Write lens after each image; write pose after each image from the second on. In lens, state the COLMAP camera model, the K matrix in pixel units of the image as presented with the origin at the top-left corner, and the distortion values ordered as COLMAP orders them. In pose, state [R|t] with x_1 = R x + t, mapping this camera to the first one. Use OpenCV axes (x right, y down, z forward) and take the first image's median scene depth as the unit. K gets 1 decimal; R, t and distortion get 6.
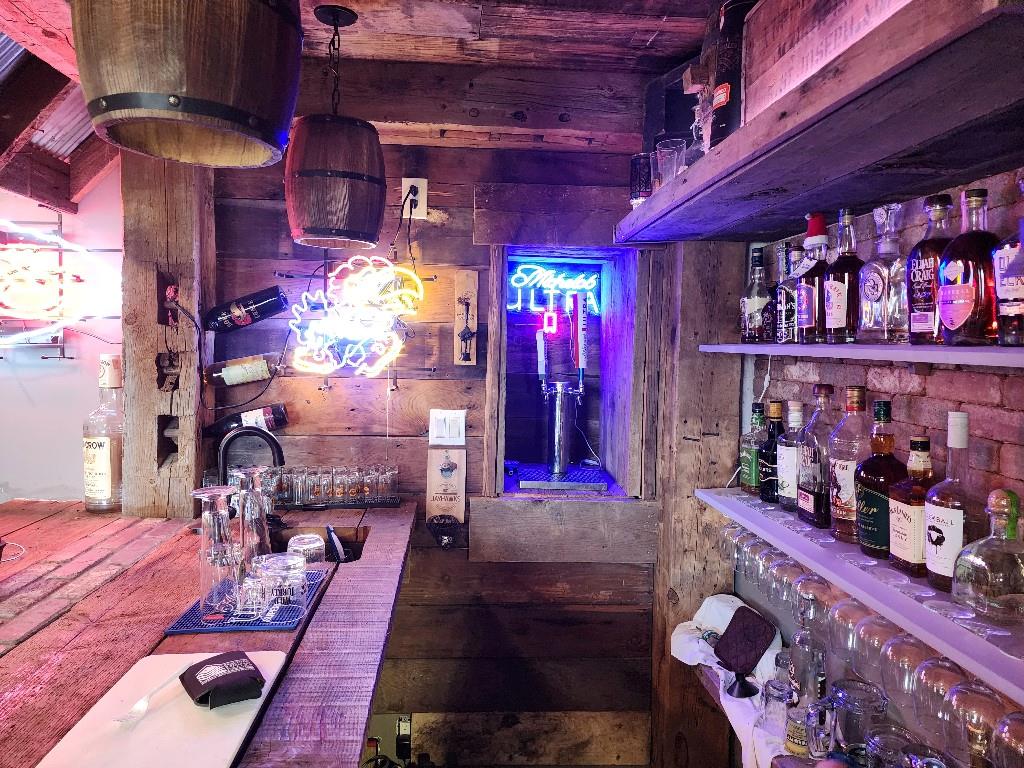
lens RADIAL K [[690.3, 0, 512.0], [0, 690.3, 384.0], [0, 0, 1]] dist [0.079366, -0.082665]
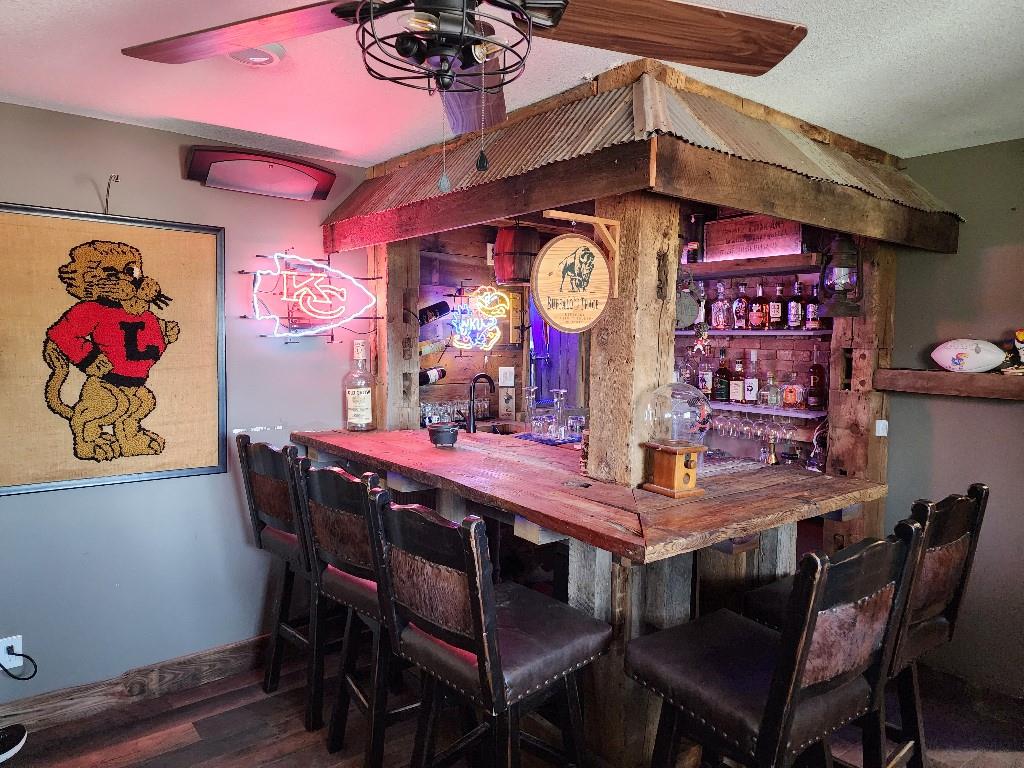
lens RADIAL K [[690.3, 0, 512.0], [0, 690.3, 384.0], [0, 0, 1]] dist [0.079366, -0.082665]
pose [[0.824094, -0.050248, 0.564219, -1.225458], [0.042666, 0.998734, 0.026628, 0.035564], [-0.564843, 0.002129, 0.825195, -0.598973]]
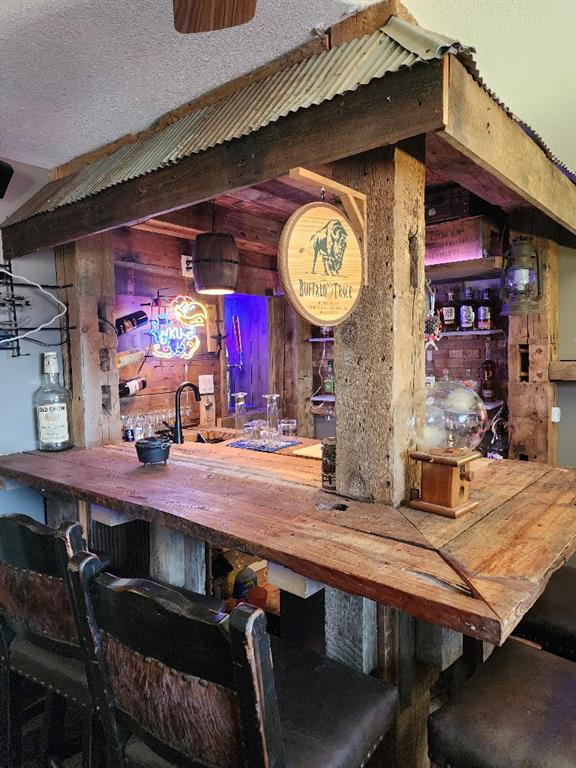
lens RADIAL K [[517.7, 0, 286.6], [0, 517.7, 381.9], [0, 0, 1]] dist [0.079366, -0.082665]
pose [[0.693597, -0.078811, 0.716039, -1.054533], [0.084679, 0.996026, 0.027602, 0.037017], [-0.715369, 0.041489, 0.697514, -0.196529]]
